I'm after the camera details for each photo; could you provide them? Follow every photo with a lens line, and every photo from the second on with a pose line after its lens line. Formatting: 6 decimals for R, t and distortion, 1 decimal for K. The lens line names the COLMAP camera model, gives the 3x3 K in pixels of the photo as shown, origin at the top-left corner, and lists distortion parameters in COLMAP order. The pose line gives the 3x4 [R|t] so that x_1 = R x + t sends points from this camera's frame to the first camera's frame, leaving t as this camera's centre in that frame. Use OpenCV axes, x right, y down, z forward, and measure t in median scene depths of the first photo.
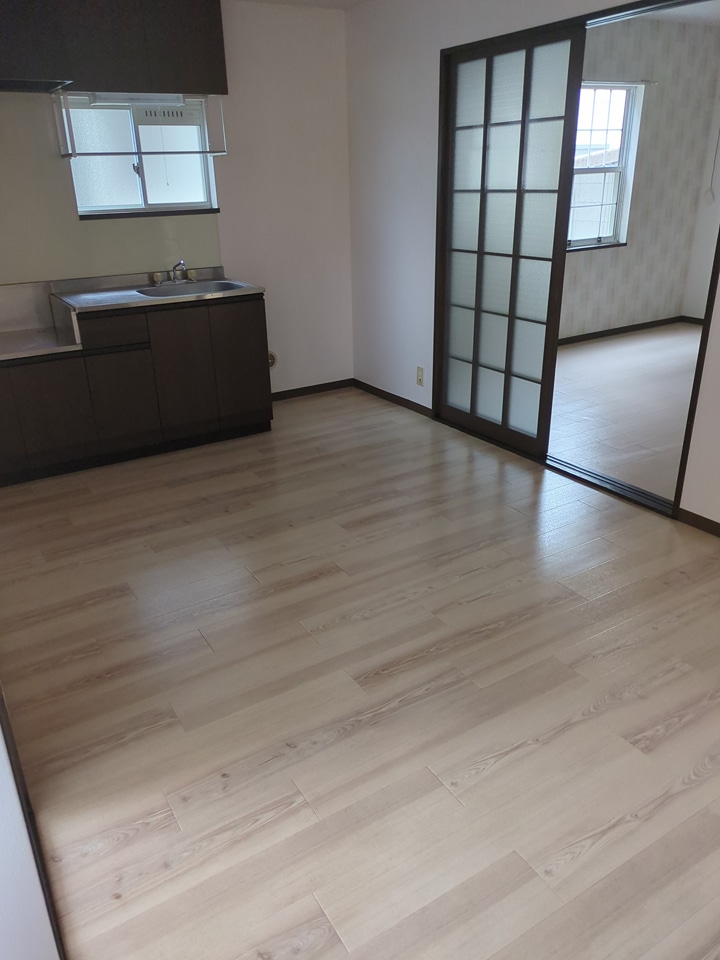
lens RADIAL K [[707.8, 0, 348.0], [0, 707.8, 457.6], [0, 0, 1]] dist [0.014039, 0.001136]
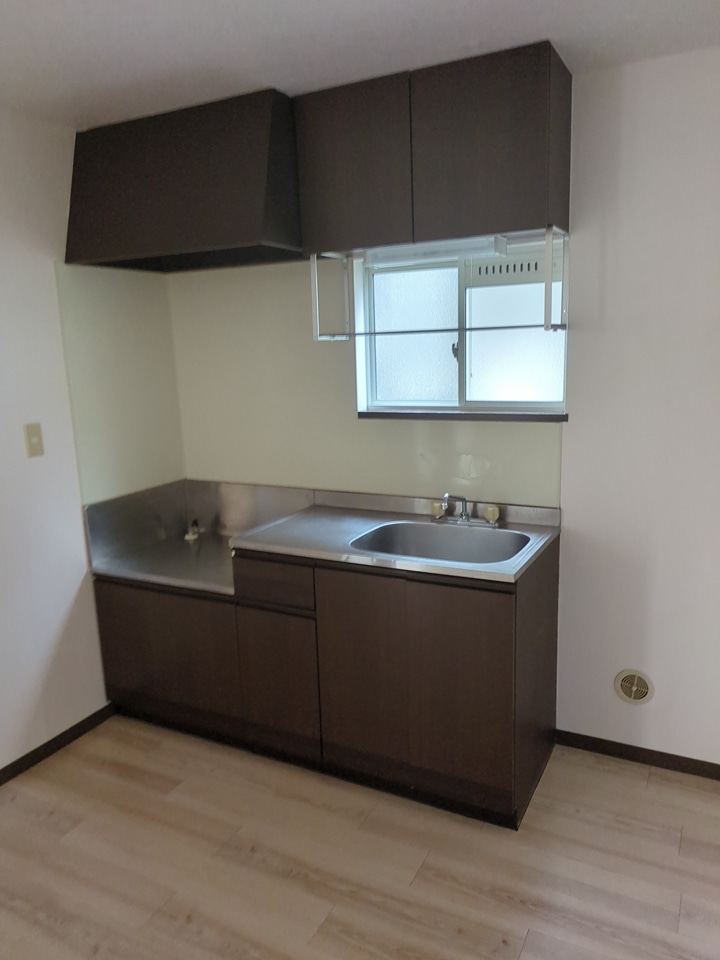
lens RADIAL K [[707.8, 0, 359.5], [0, 707.8, 484.9], [0, 0, 1]] dist [0.014039, 0.001136]
pose [[0.516771, 0.171263, -0.838818, 0.240807], [-0.303984, 0.952650, 0.007229, -0.266409], [0.800338, 0.251252, 0.544363, 0.602586]]
